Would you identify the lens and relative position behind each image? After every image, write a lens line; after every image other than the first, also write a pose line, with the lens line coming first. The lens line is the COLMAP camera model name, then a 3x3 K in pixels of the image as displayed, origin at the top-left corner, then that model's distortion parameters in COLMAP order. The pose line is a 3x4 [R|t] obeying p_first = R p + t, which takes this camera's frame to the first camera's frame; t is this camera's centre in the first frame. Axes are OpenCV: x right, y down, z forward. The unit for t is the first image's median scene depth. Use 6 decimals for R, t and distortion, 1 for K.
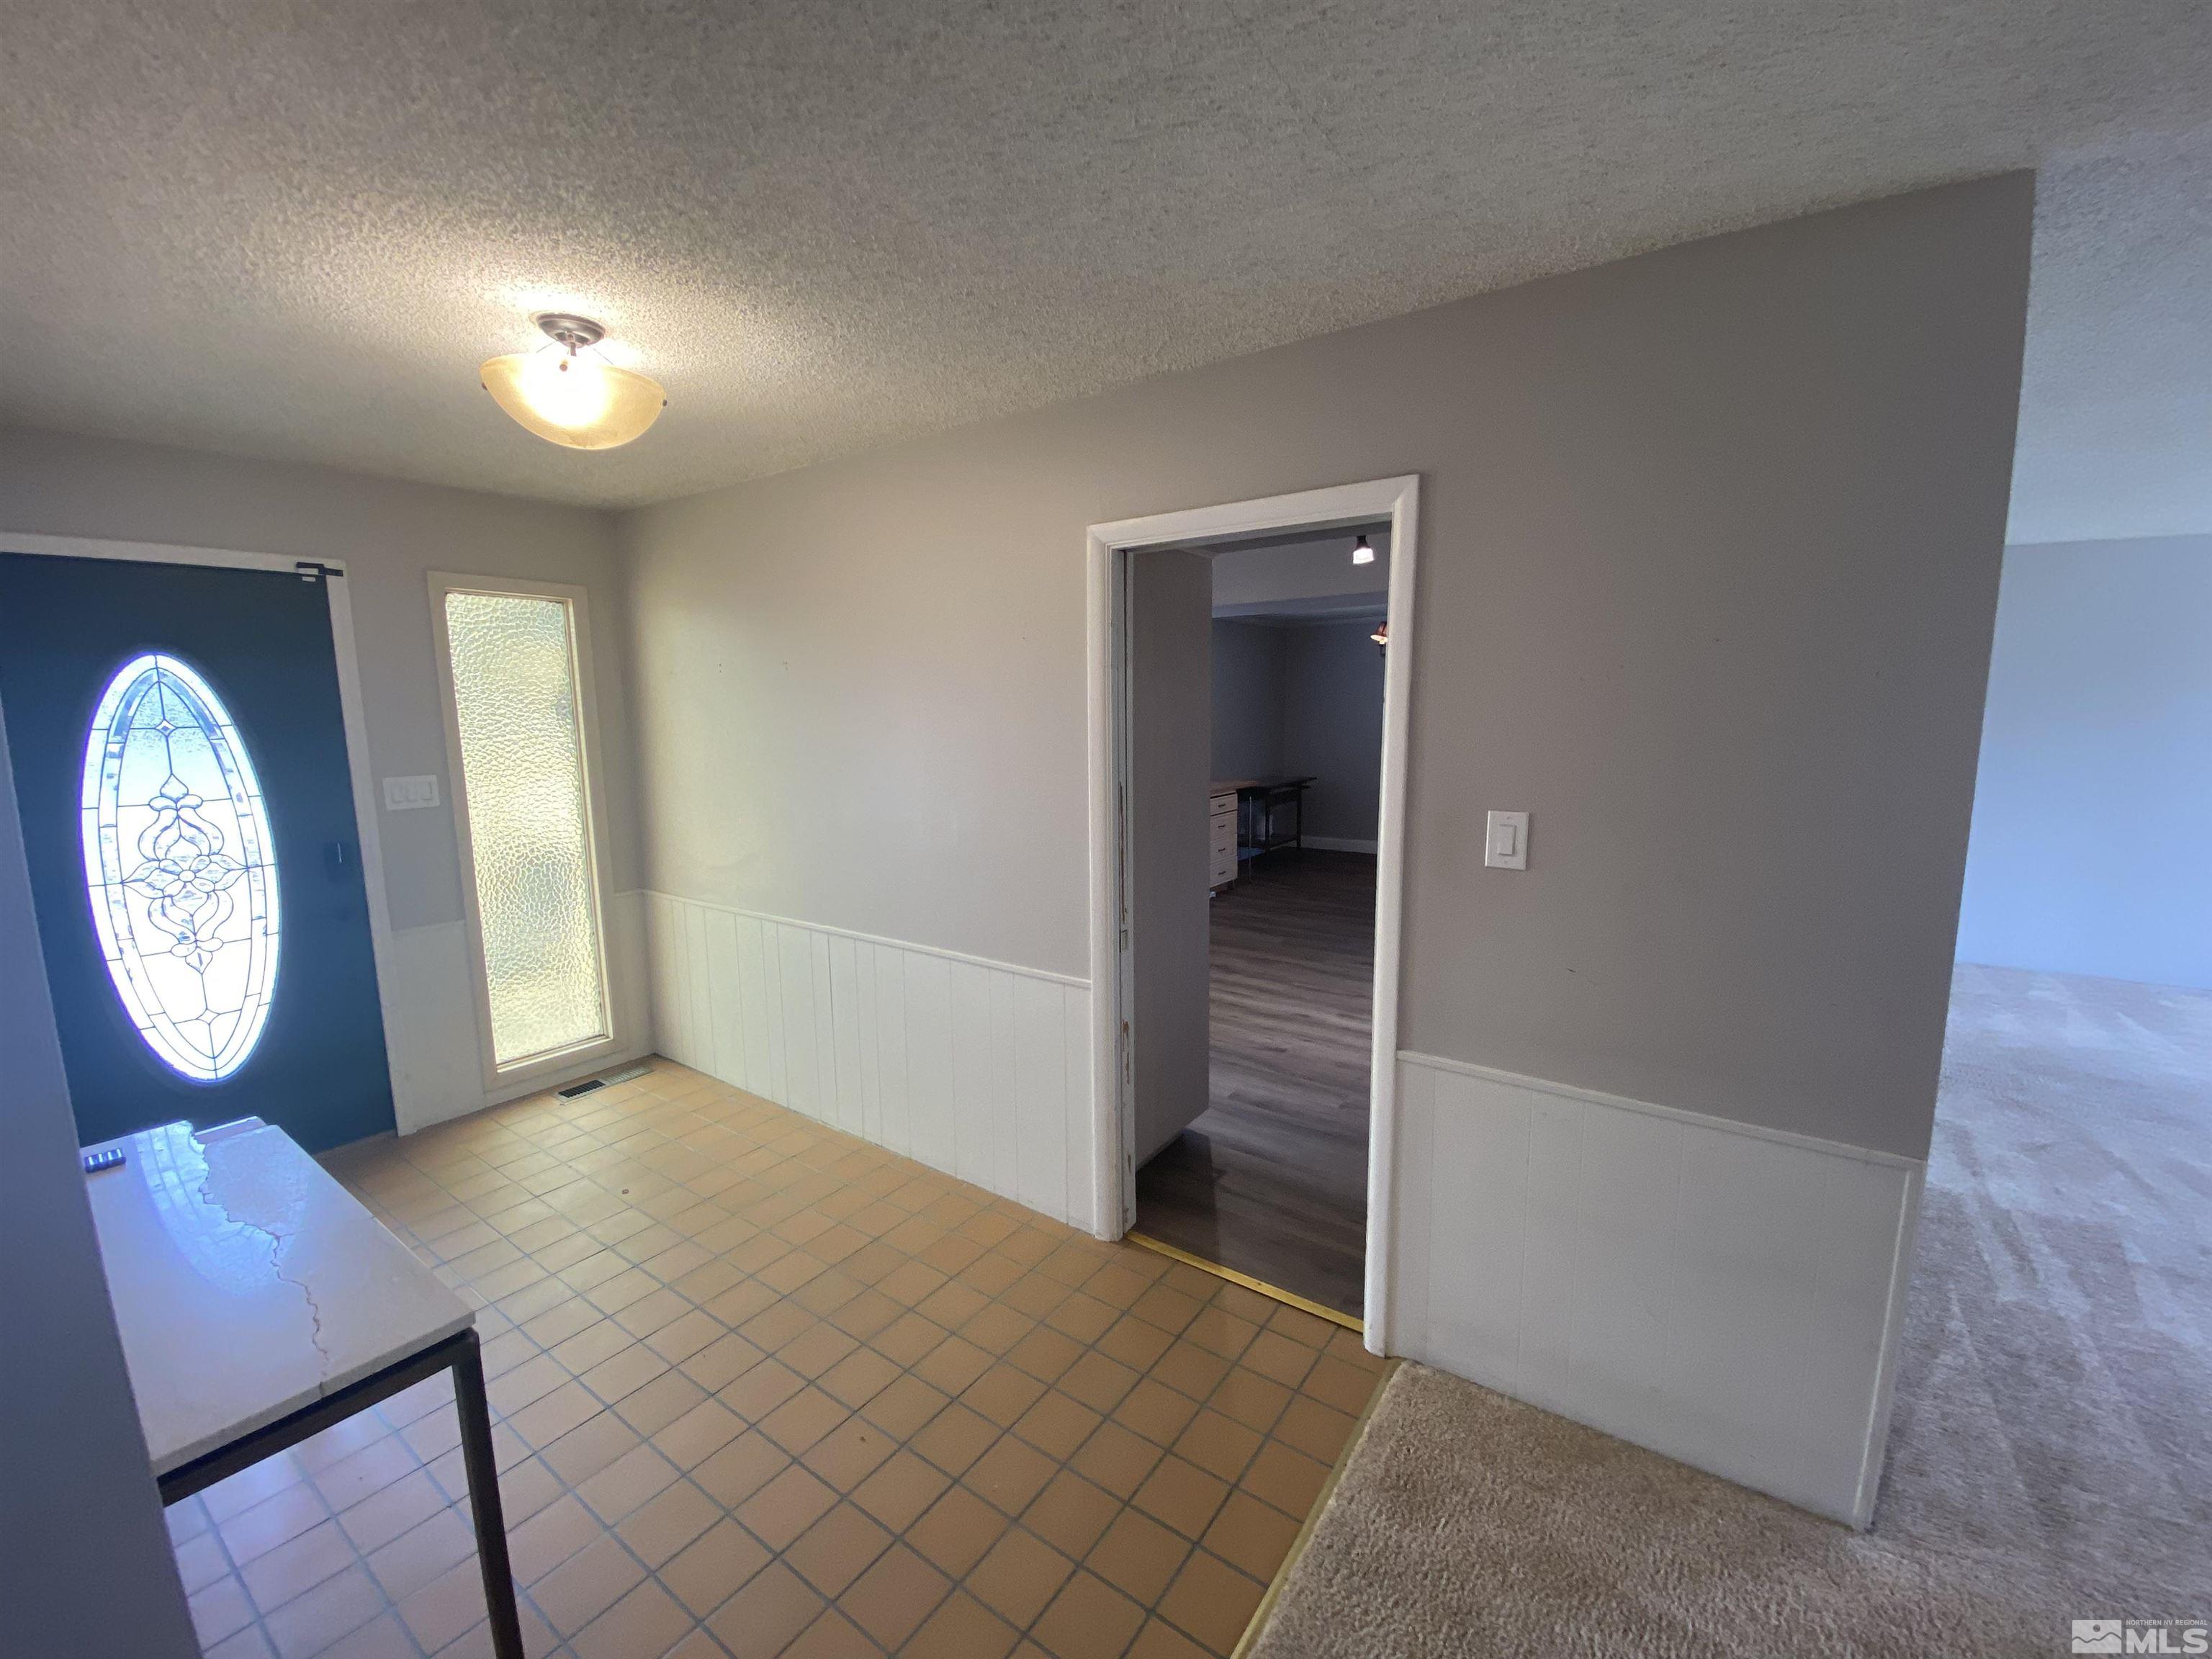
lens RADIAL K [[893.6, 0, 1106.0], [0, 893.6, 829.5], [0, 0, 1]] dist [0.060775, -0.024805]
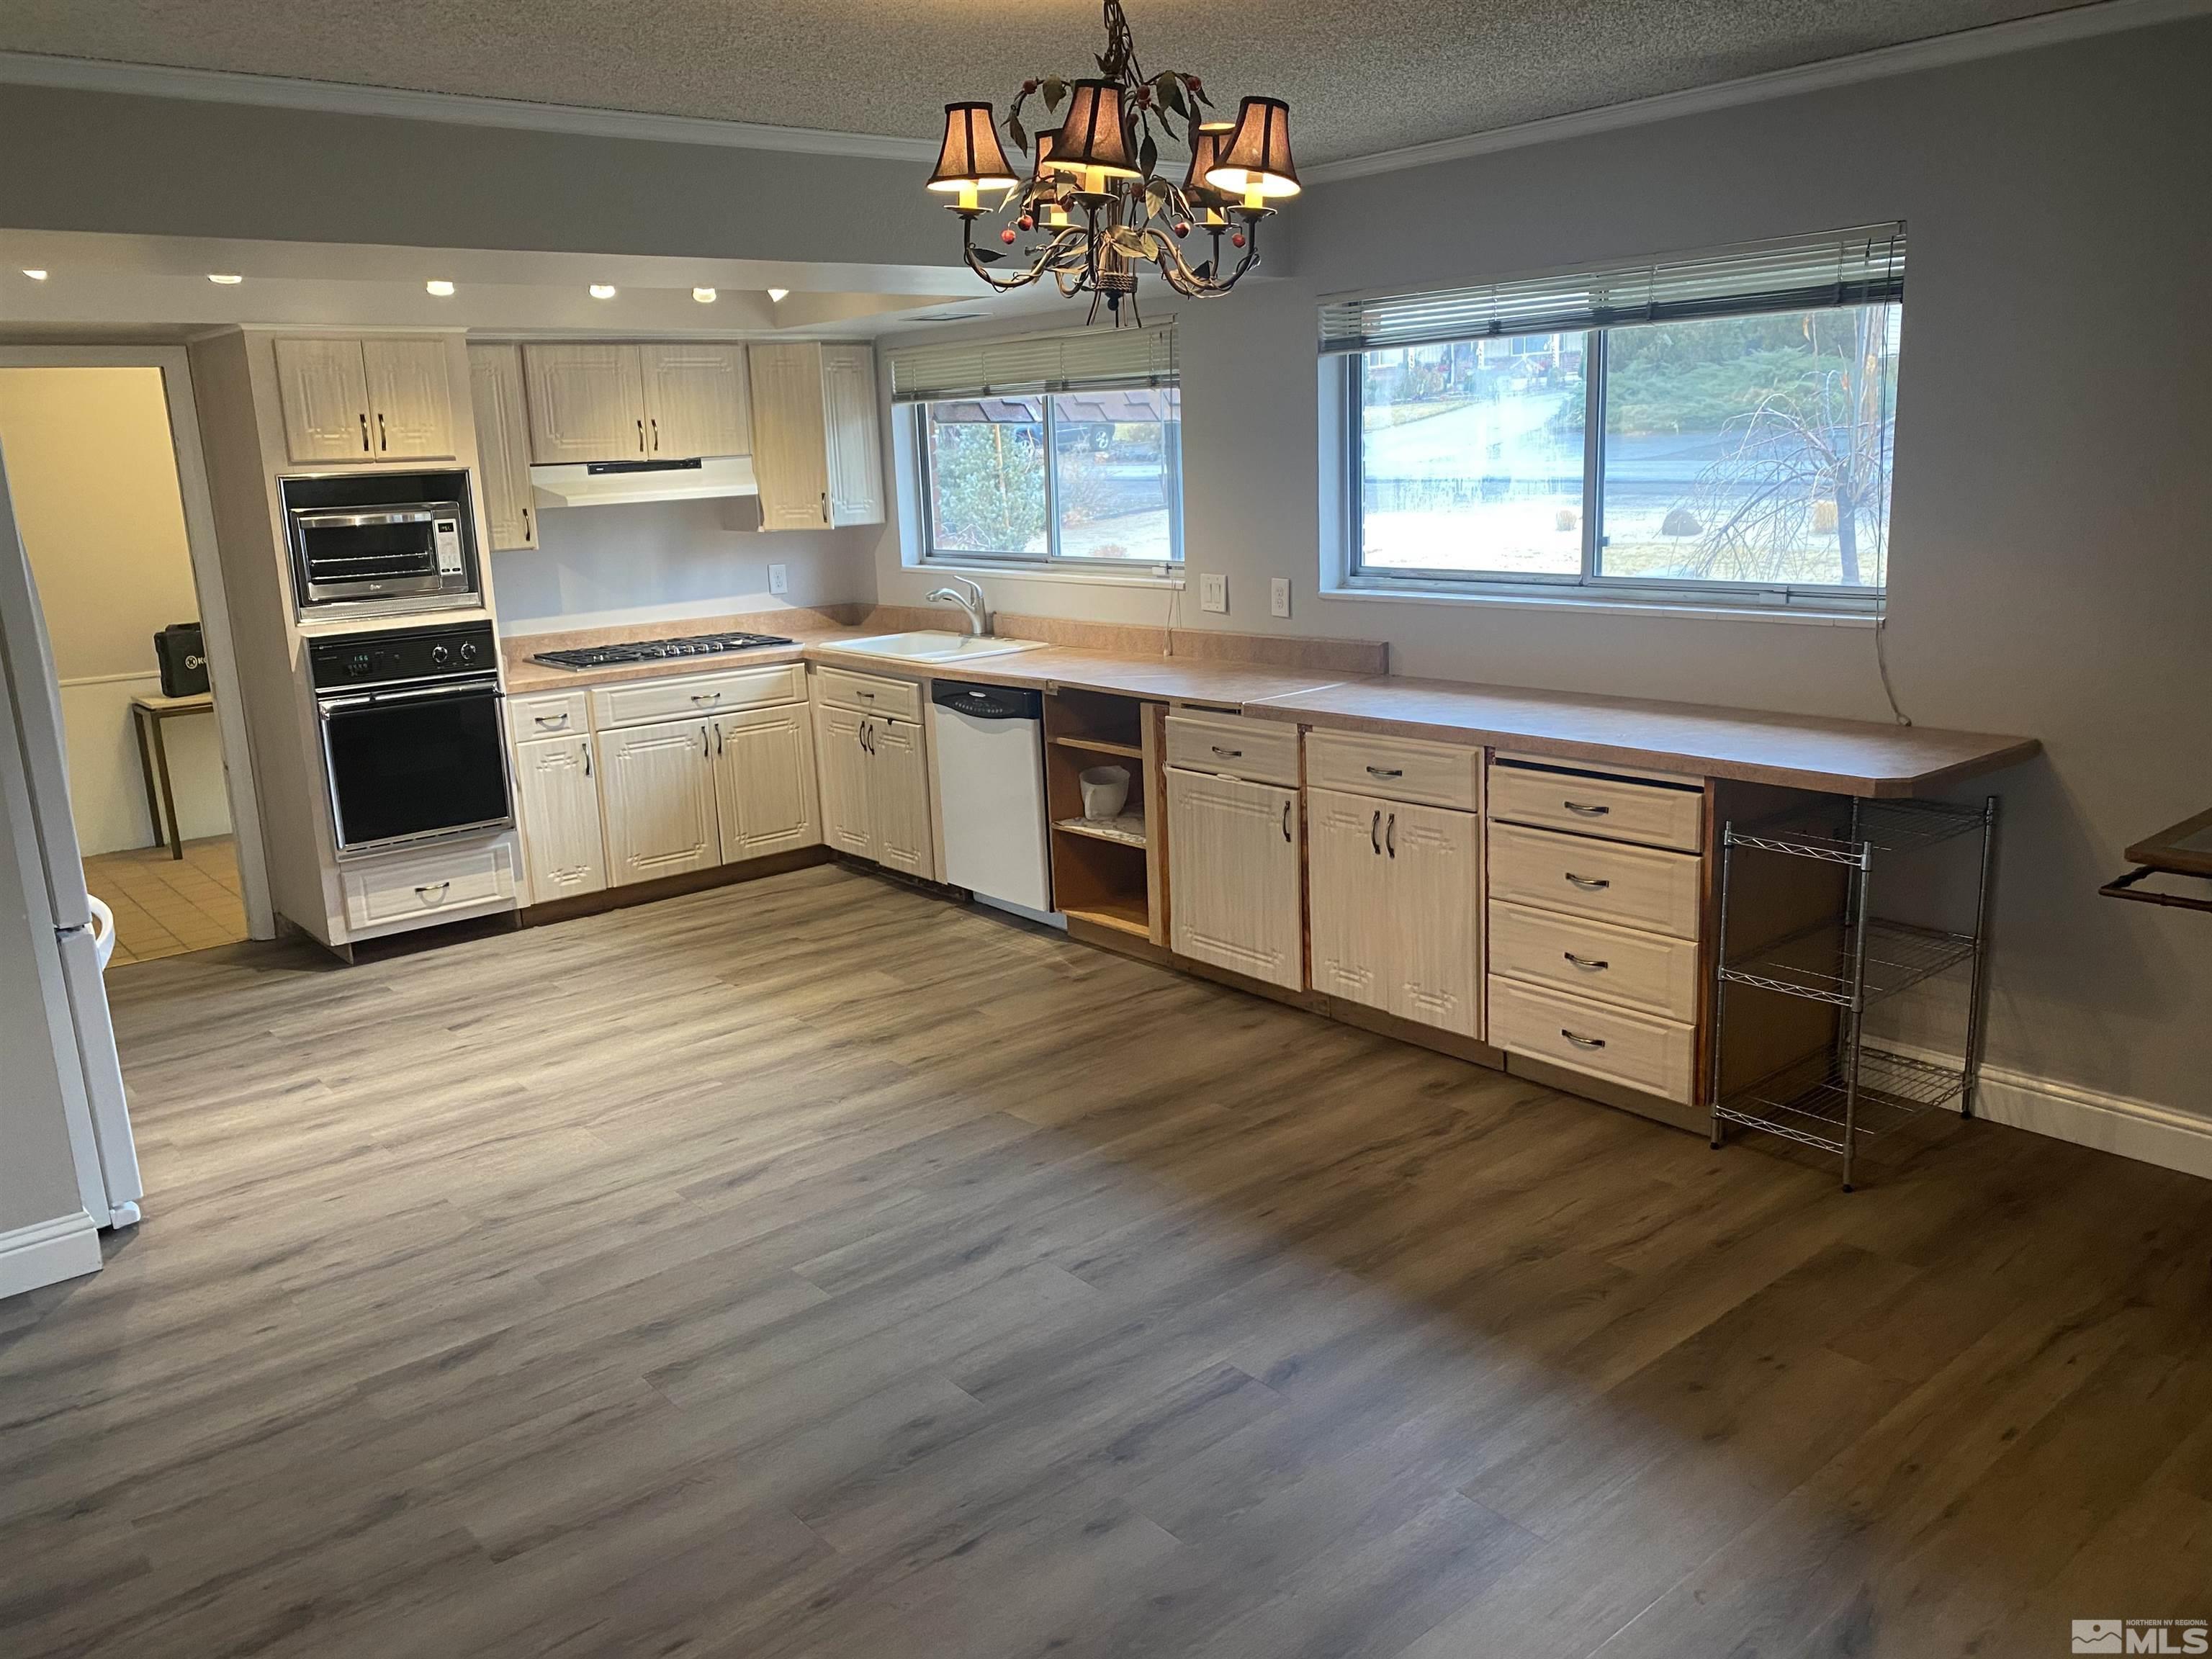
lens RADIAL K [[1676.4, 0, 1106.0], [0, 1676.4, 829.5], [0, 0, 1]] dist [0.039444, -0.007540]
pose [[-0.264850, 0.235825, -0.935009, 0.928703], [-0.097167, 0.958173, 0.269191, -0.207861], [0.959382, 0.162147, -0.230858, 1.351794]]
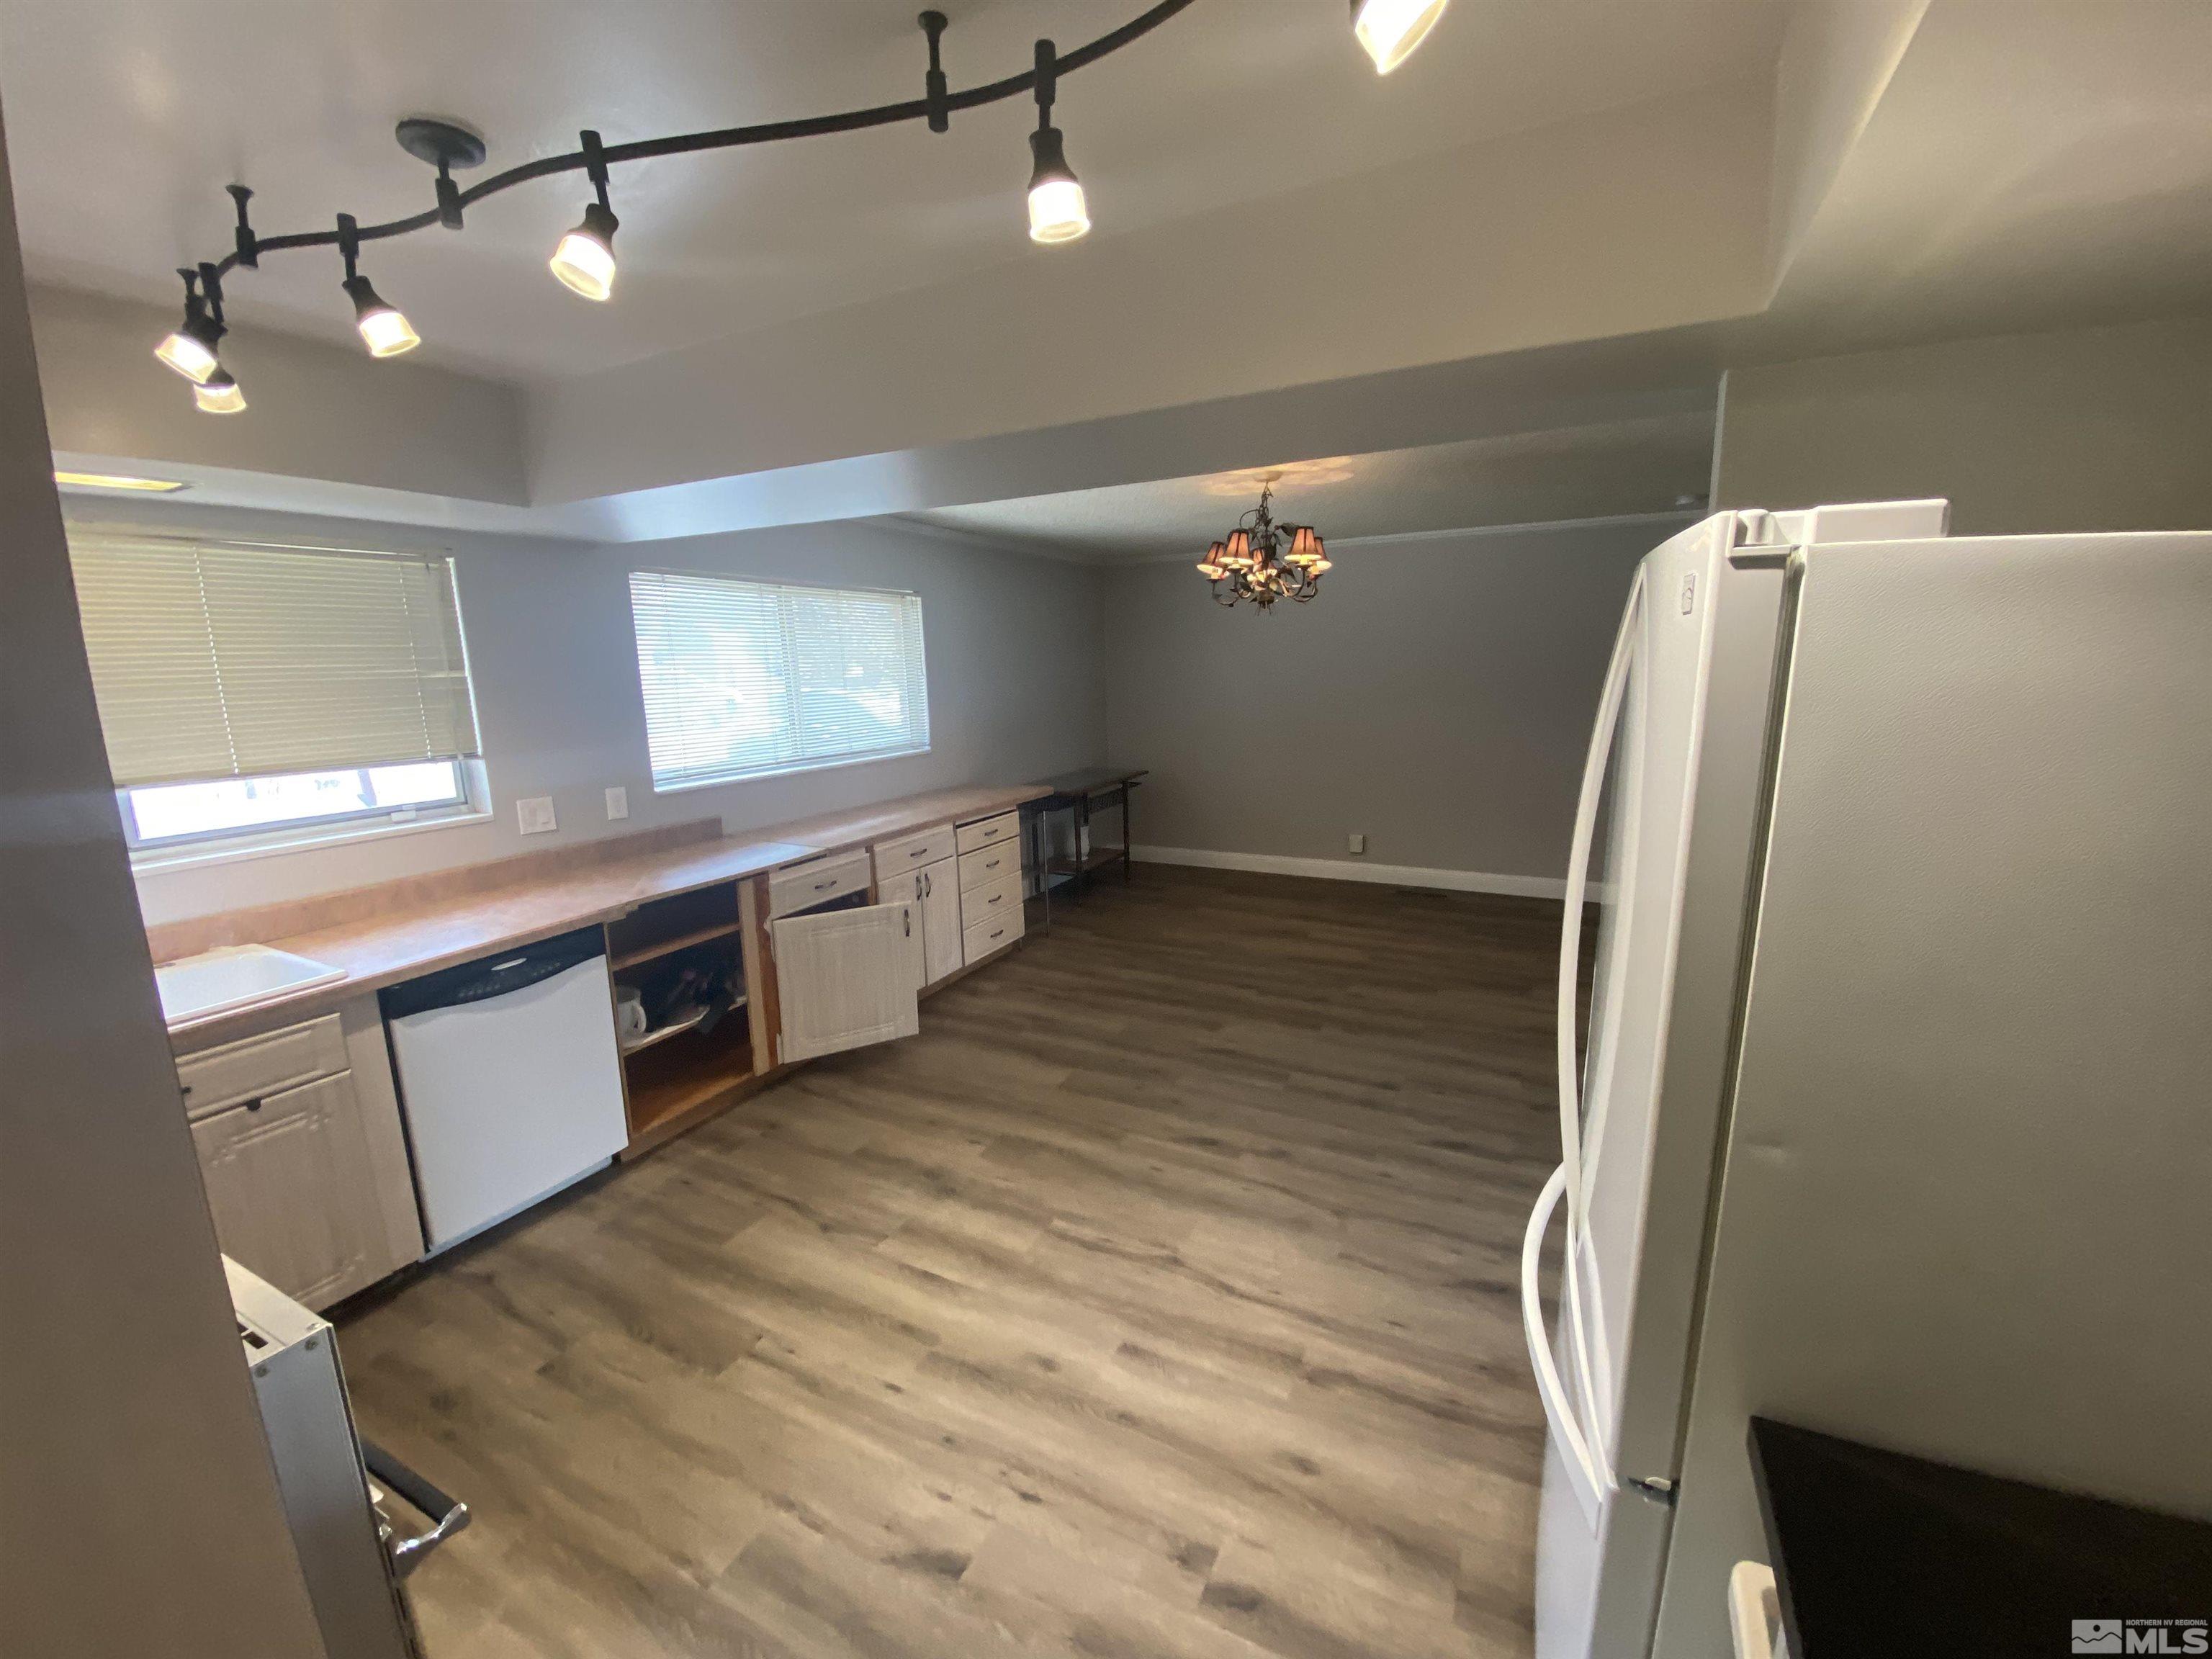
lens RADIAL K [[893.6, 0, 1106.0], [0, 893.6, 829.5], [0, 0, 1]] dist [0.060775, -0.024805]
pose [[0.990249, -0.045660, 0.131613, 0.178085], [0.040861, 0.998406, 0.038937, -0.071608], [-0.133181, -0.033180, 0.990536, 0.481289]]
